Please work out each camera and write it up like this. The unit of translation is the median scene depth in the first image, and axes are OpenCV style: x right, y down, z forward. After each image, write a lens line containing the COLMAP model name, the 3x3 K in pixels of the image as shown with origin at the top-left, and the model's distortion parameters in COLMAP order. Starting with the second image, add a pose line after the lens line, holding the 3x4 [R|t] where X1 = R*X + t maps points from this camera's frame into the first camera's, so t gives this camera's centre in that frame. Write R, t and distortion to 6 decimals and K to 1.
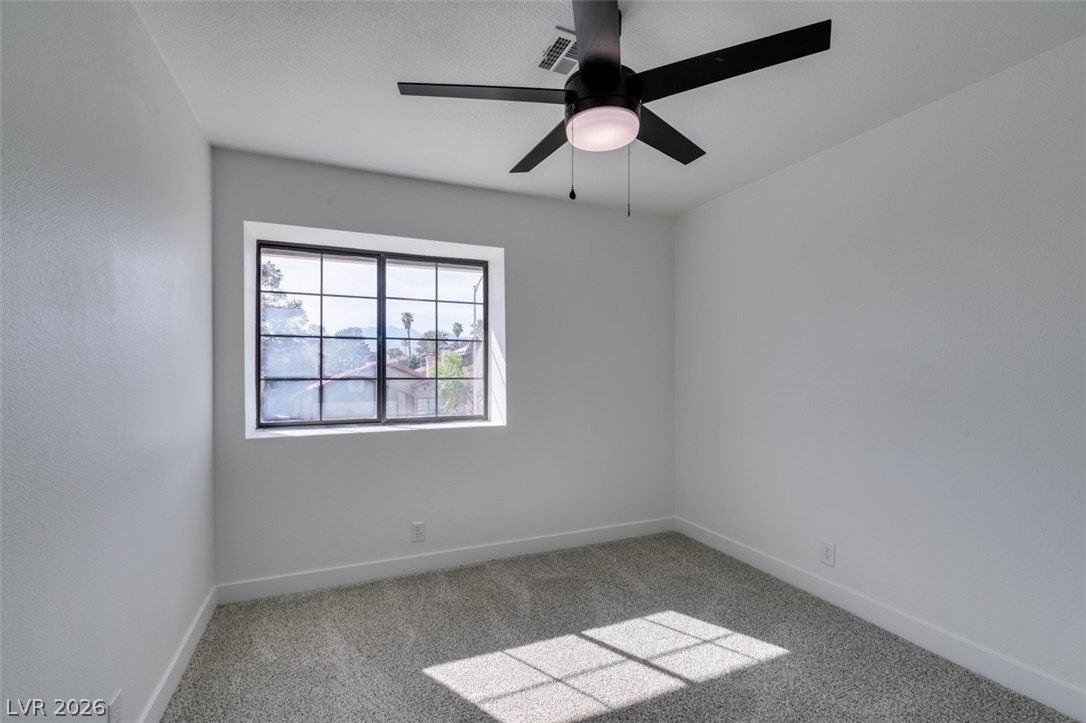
lens RADIAL K [[499.3, 0, 543.7], [0, 499.3, 366.0], [0, 0, 1]] dist [0.001832, -0.000085]
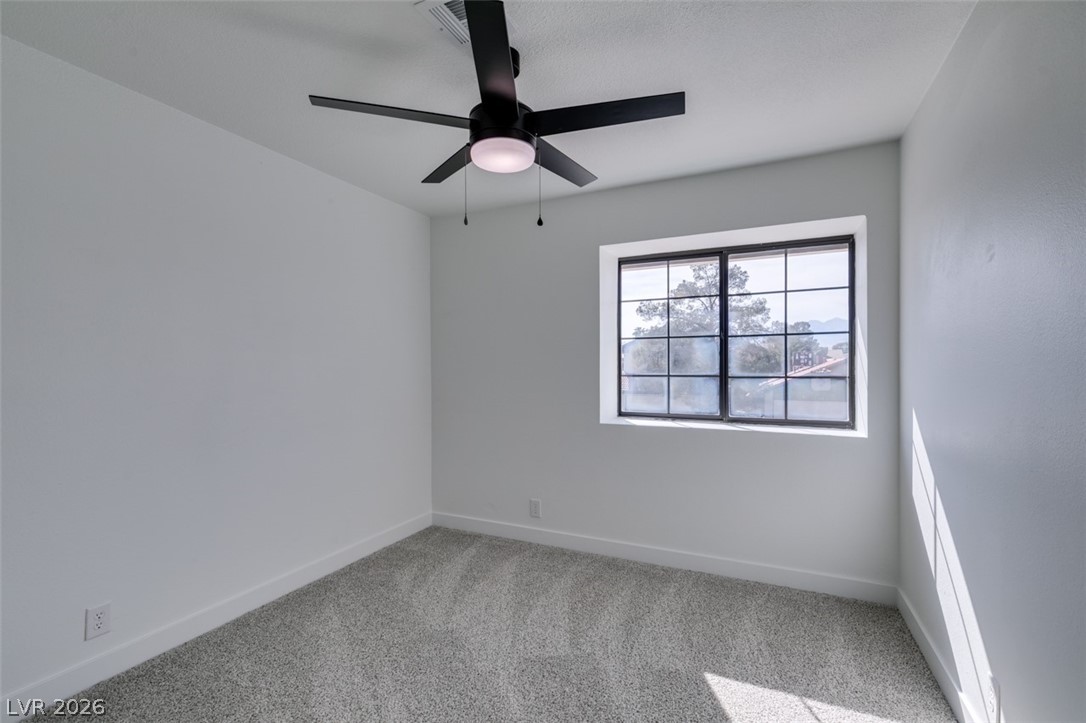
lens RADIAL K [[499.3, 0, 545.0], [0, 499.3, 362.2], [0, 0, 1]] dist [0.001832, -0.000085]
pose [[0.641865, -0.007241, -0.766783, 0.192177], [0.005967, 0.999972, -0.004448, 0.000474], [0.766794, -0.001720, 0.641891, 0.081012]]
